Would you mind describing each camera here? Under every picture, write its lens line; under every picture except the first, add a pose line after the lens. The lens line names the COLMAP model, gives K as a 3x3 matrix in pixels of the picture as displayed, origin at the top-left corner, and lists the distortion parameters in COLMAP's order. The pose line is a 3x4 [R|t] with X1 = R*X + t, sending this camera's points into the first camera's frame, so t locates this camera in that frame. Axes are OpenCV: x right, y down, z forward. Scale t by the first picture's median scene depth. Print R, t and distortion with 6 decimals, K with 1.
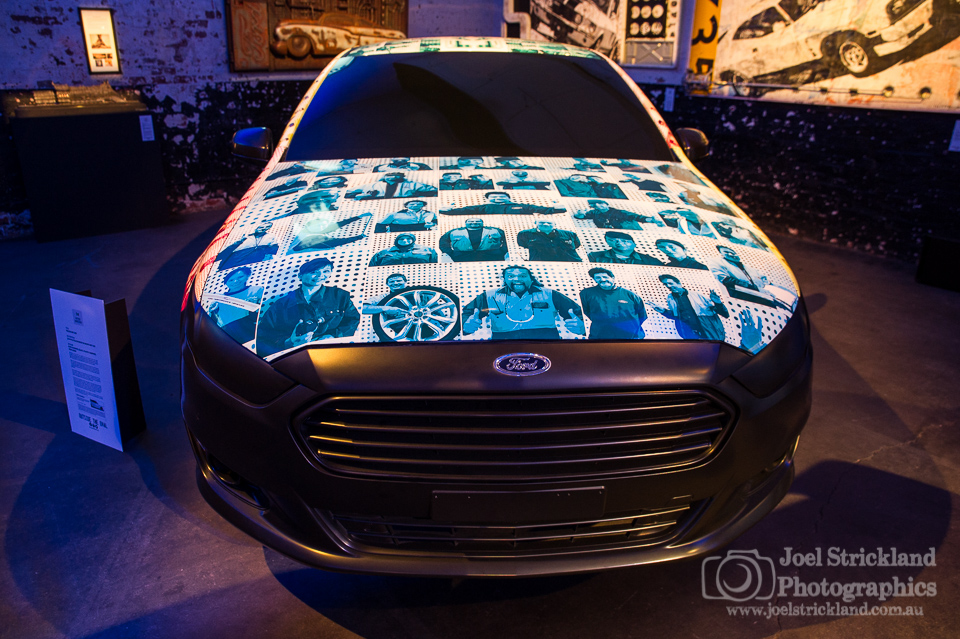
lens RADIAL K [[684.3, 0, 469.7], [0, 684.3, 327.9], [0, 0, 1]] dist [-0.122438, 0.078931]
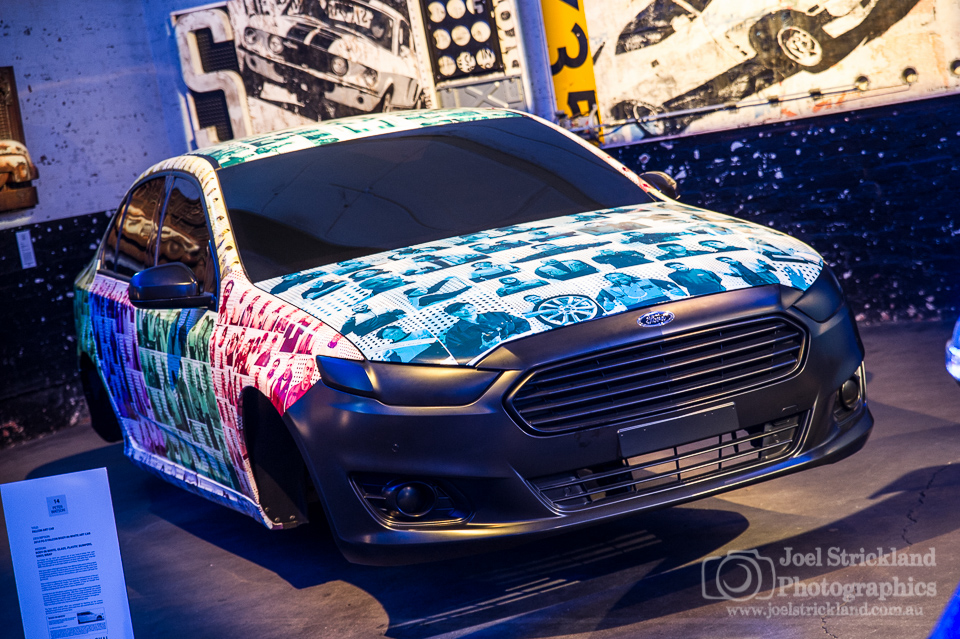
lens RADIAL K [[1929.4, 0, 514.5], [0, 1929.4, 328.5], [0, 0, 1]] dist [0.221941, 0.000000]
pose [[0.925109, -0.202561, 0.321158, -0.360054], [0.285074, 0.929230, -0.235083, 0.225976], [-0.250812, 0.309031, 0.917384, -0.625513]]
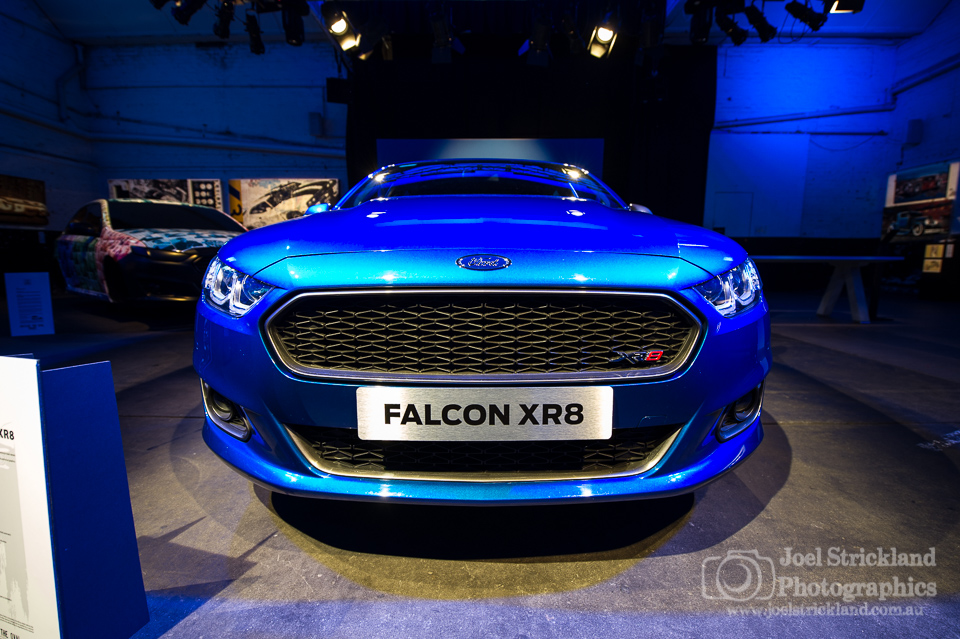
lens RADIAL K [[439.6, 0, 480.6], [0, 439.6, 319.9], [0, 0, 1]] dist [-0.007956, -0.002381]
pose [[0.649411, -0.115675, 0.751588, -0.331150], [0.278484, 0.955878, -0.093507, 0.348827], [-0.707610, 0.270030, 0.652971, -0.589474]]
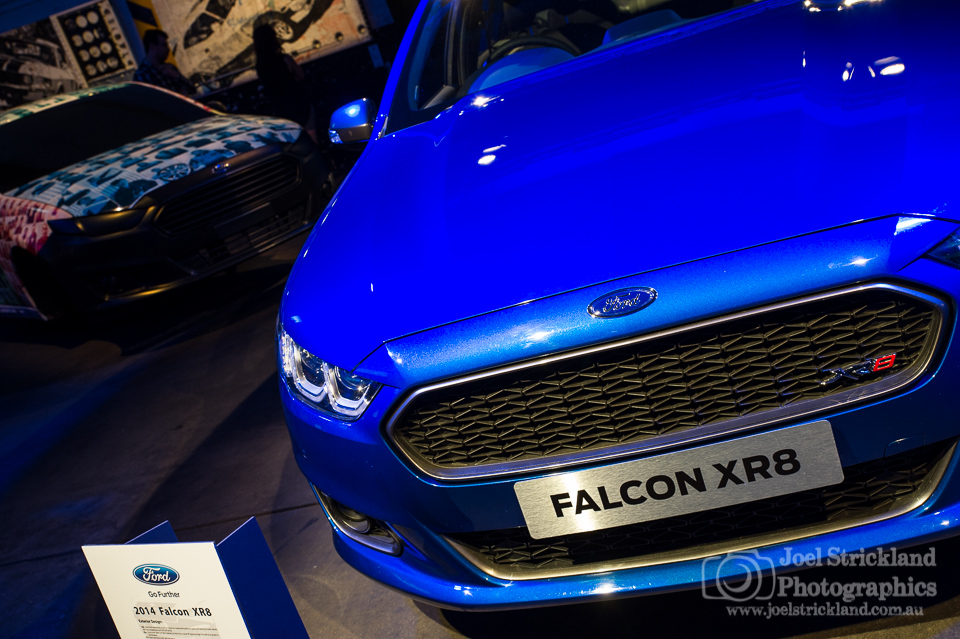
lens RADIAL K [[1053.7, 0, 480.1], [0, 1053.7, 324.3], [0, 0, 1]] dist [0.042198, 0.000000]
pose [[0.746561, -0.428769, 0.508727, -0.394045], [0.509274, 0.860316, -0.022266, 0.304145], [-0.428119, 0.275704, 0.860640, -0.734352]]
